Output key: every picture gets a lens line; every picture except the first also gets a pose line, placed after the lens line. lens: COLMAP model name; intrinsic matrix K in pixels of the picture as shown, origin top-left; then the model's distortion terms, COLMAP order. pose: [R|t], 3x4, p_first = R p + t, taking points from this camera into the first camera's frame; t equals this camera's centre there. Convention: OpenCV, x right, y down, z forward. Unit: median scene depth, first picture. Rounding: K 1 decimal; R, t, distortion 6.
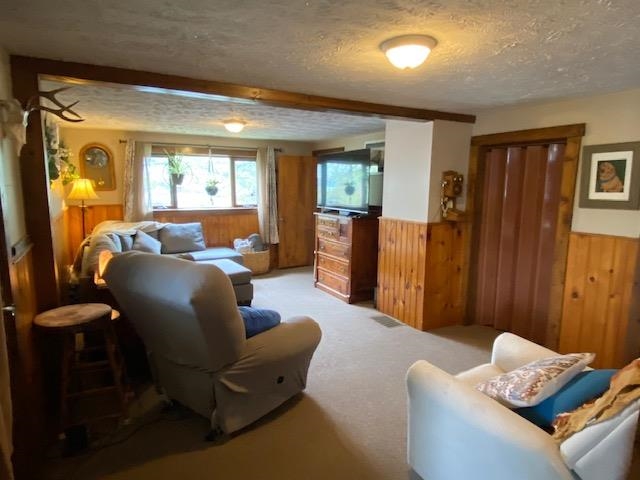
lens RADIAL K [[386.2, 0, 318.3], [0, 386.2, 241.6], [0, 0, 1]] dist [0.080510, -0.085662]
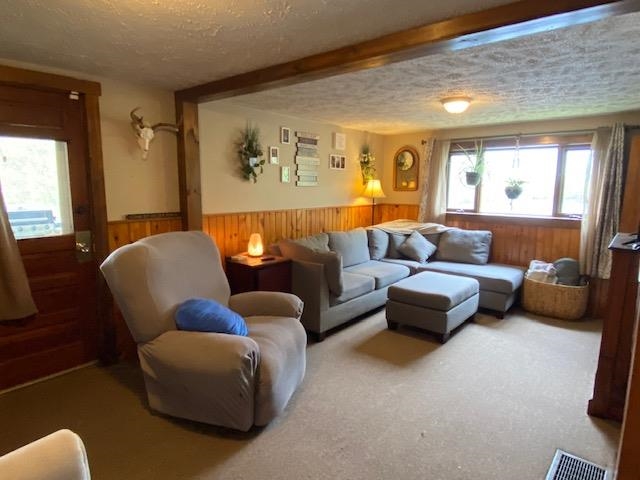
lens RADIAL K [[386.2, 0, 318.3], [0, 386.2, 241.6], [0, 0, 1]] dist [0.080510, -0.085662]
pose [[0.362700, 0.133922, -0.922233, 0.332662], [-0.149676, 0.985144, 0.084192, -0.043813], [0.919807, 0.107499, 0.377357, 0.370017]]
